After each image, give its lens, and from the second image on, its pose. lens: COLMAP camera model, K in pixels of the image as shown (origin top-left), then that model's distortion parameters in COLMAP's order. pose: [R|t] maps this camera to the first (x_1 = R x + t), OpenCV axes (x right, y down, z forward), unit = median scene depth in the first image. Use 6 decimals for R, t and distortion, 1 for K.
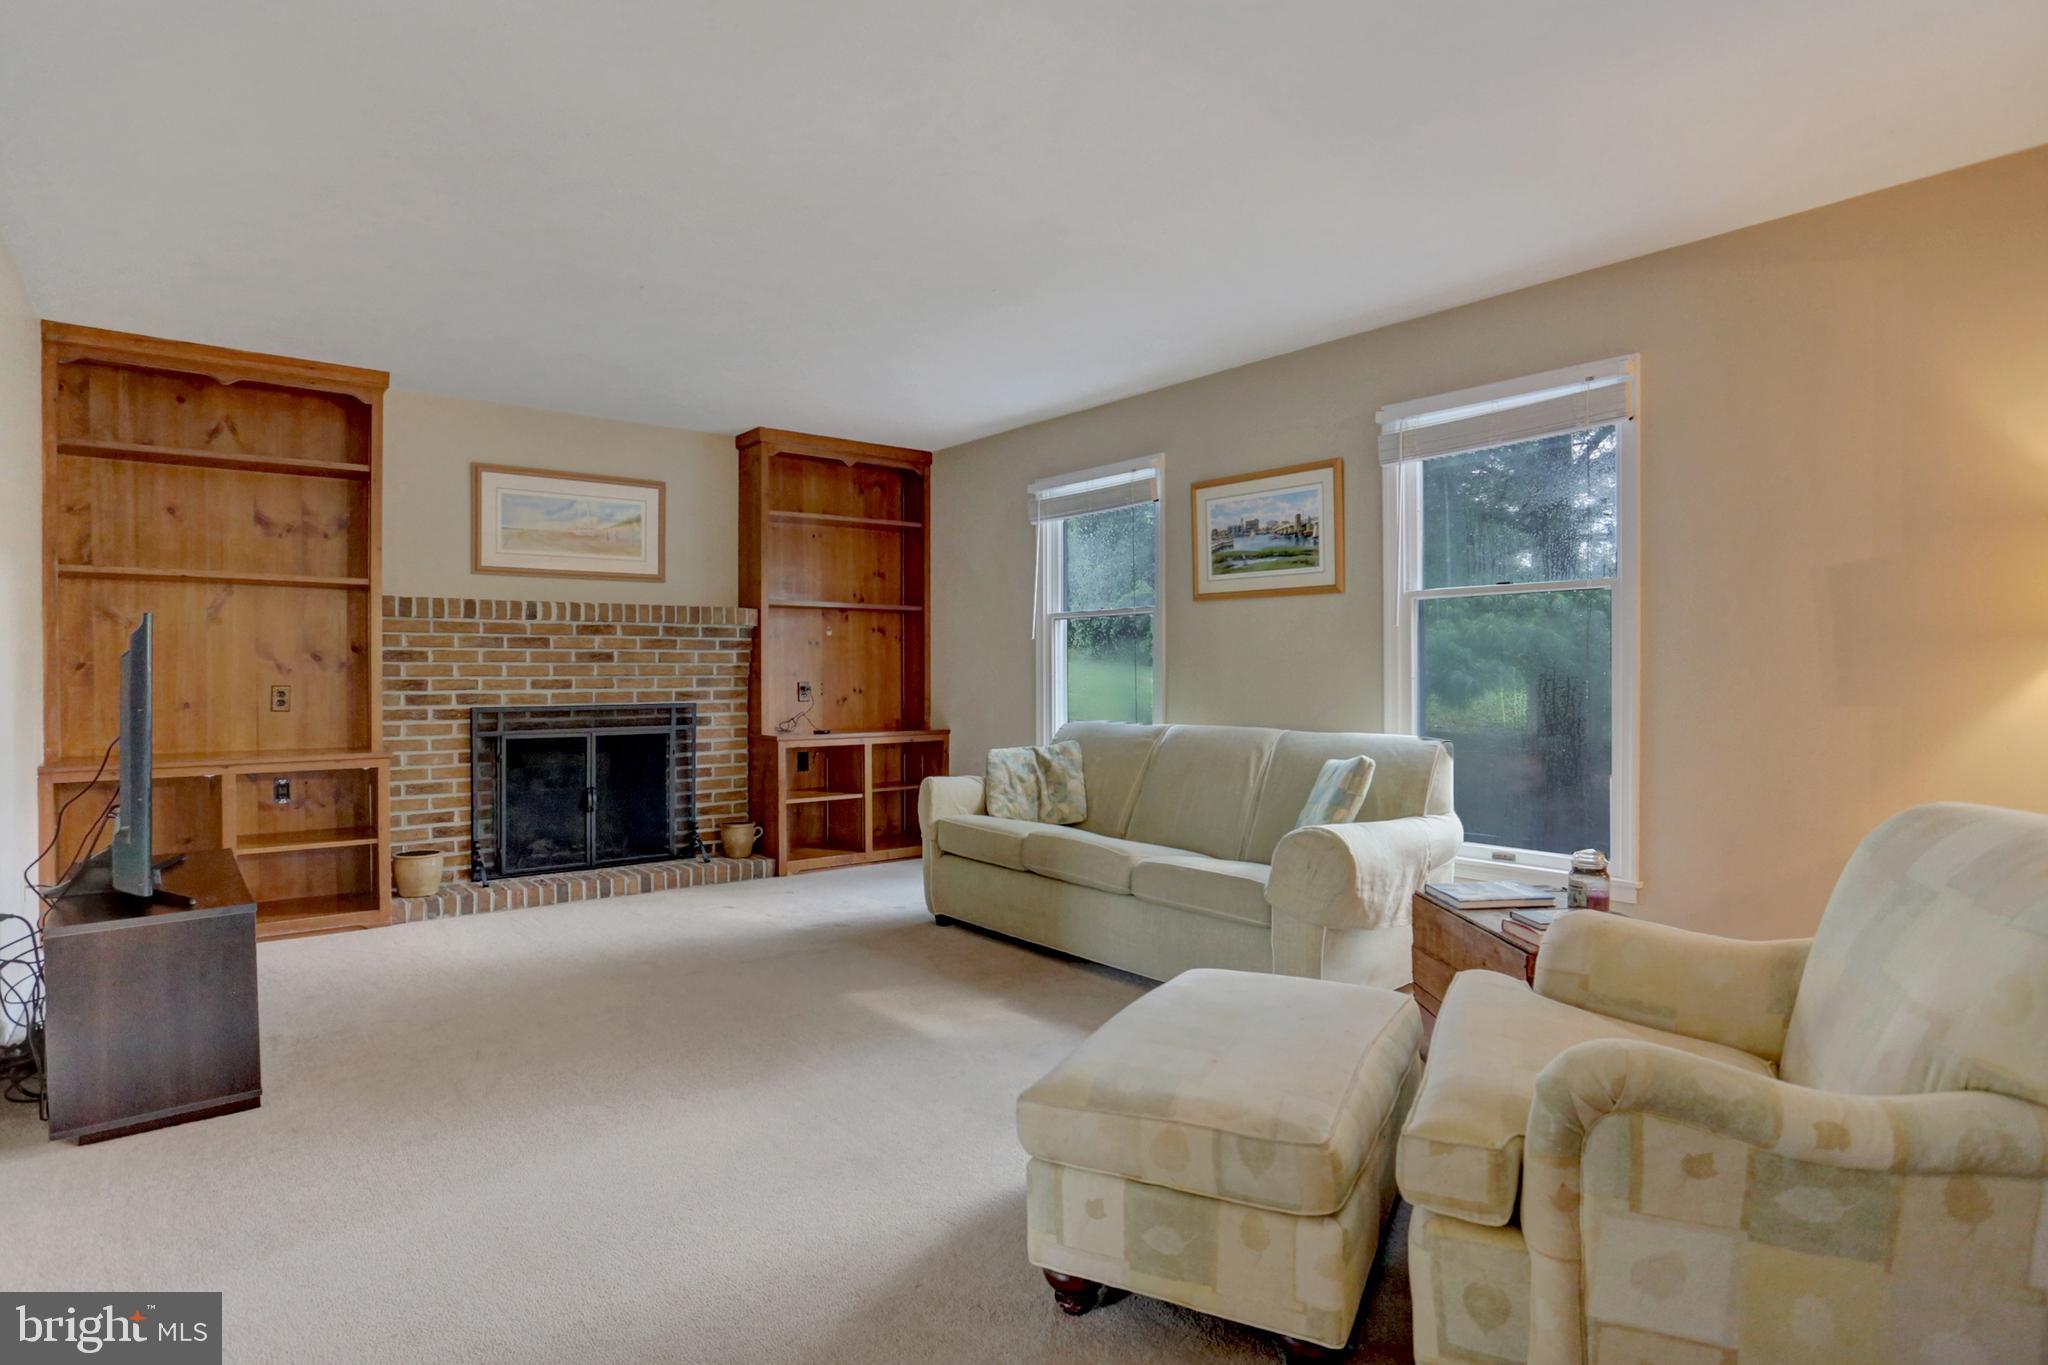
lens RADIAL K [[1071.1, 0, 1028.0], [0, 1071.1, 669.0], [0, 0, 1]] dist [-0.053508, 0.017185]
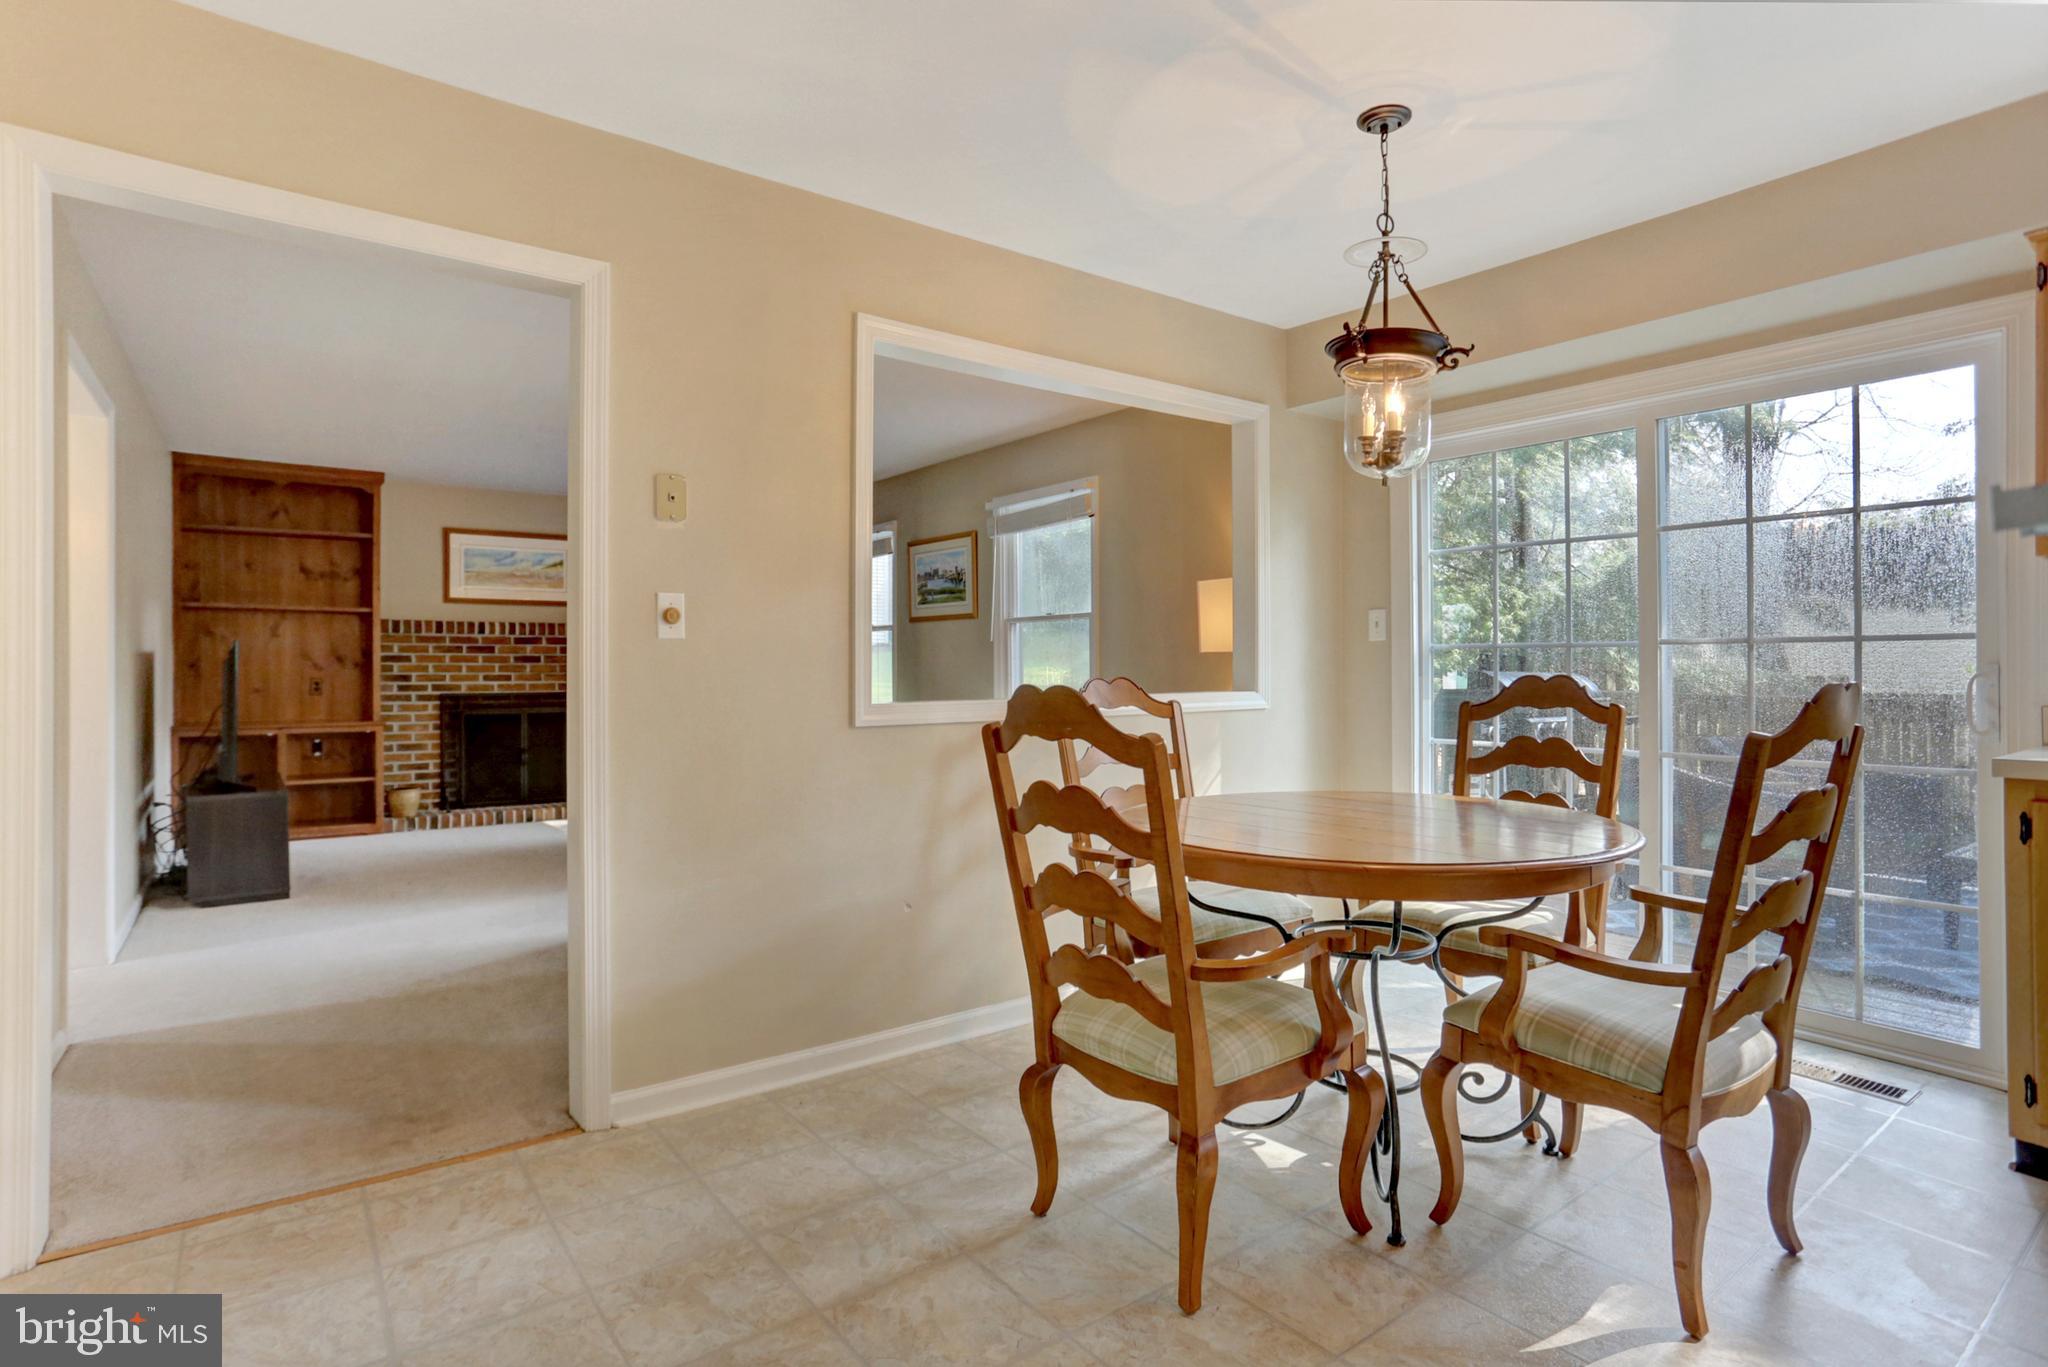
lens RADIAL K [[1052.6, 0, 1009.3], [0, 1052.6, 665.3], [0, 0, 1]] dist [-0.053045, 0.011371]
pose [[0.998693, 0.001208, -0.051087, 0.369759], [-0.001256, 0.999999, -0.000907, -0.002834], [0.051086, 0.000970, 0.998694, -0.445884]]
